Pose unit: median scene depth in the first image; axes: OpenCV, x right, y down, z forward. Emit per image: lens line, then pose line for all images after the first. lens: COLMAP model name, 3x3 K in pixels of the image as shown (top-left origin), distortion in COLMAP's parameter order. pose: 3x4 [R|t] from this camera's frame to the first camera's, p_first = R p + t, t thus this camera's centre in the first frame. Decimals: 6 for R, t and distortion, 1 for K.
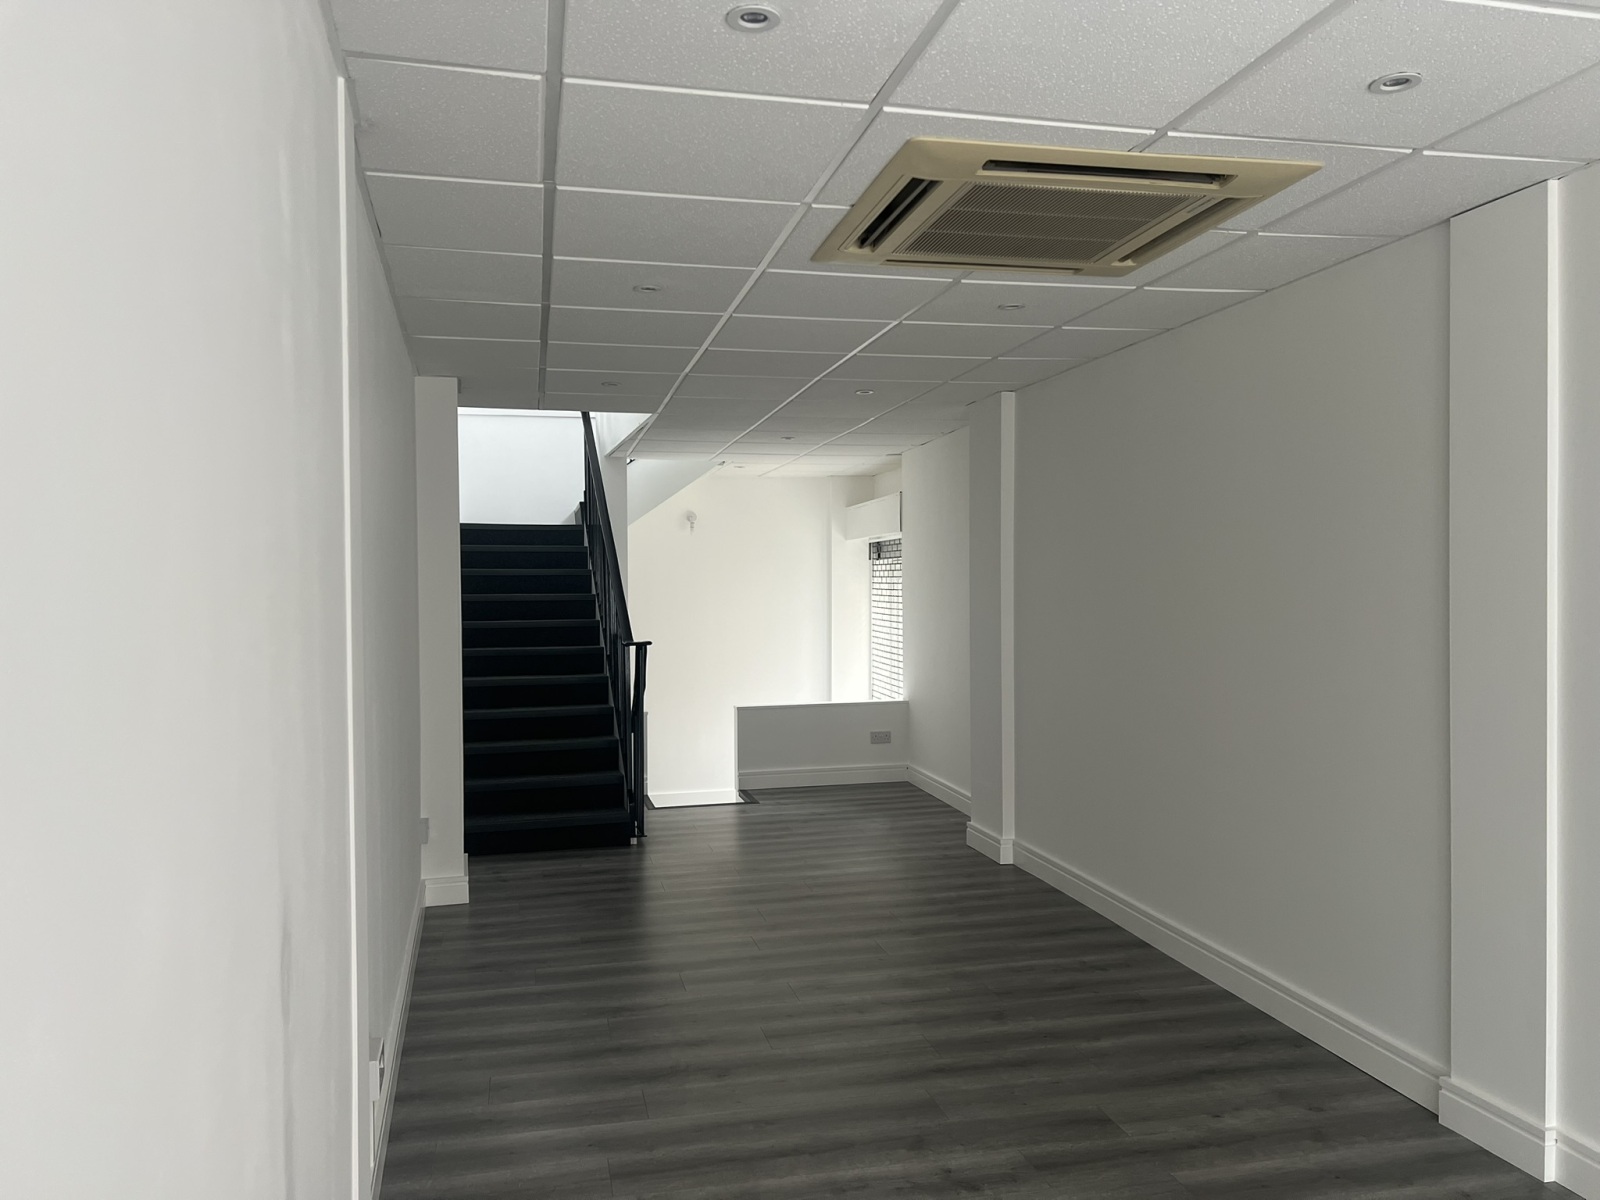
lens RADIAL K [[1183.0, 0, 823.3], [0, 1183.0, 608.8], [0, 0, 1]] dist [0.064250, -0.071347]
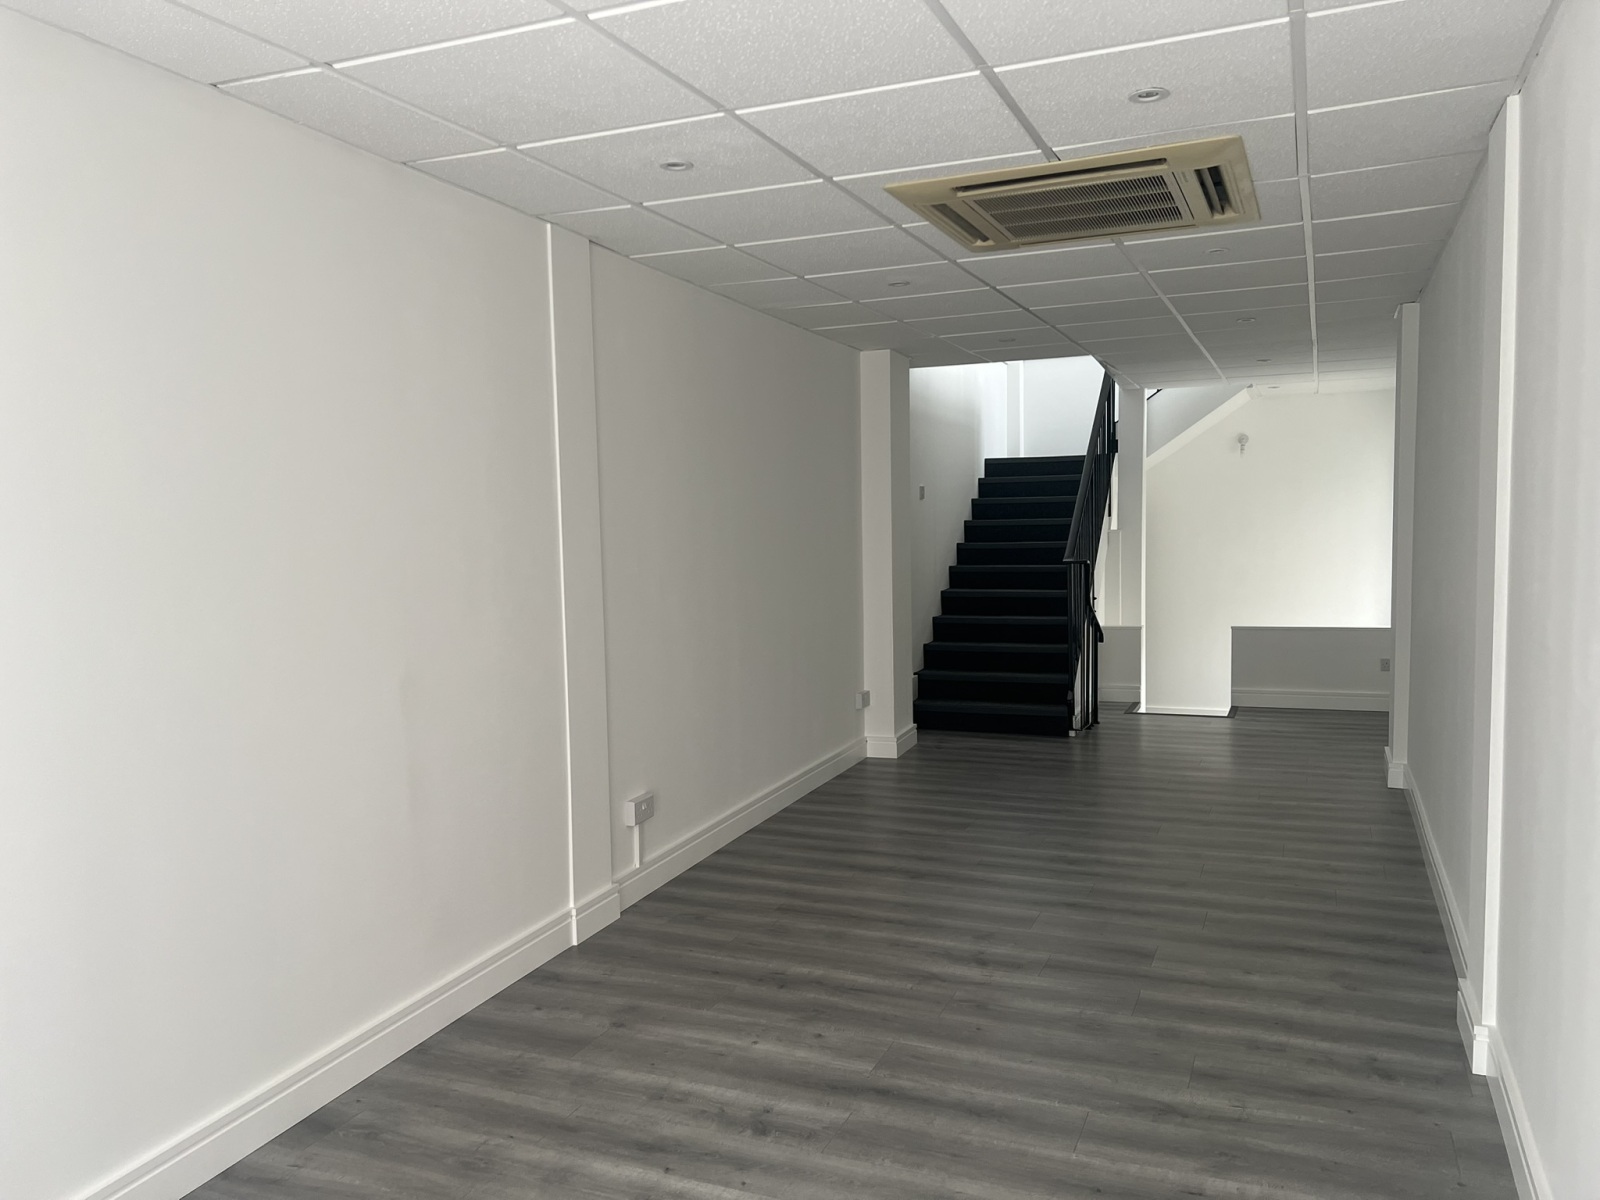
lens RADIAL K [[1183.0, 0, 823.3], [0, 1183.0, 608.8], [0, 0, 1]] dist [0.064250, -0.071347]
pose [[0.813835, 0.032497, -0.580187, 0.460835], [0.005272, 0.997981, 0.063293, 0.001515], [0.581072, -0.054569, 0.812020, -0.102220]]
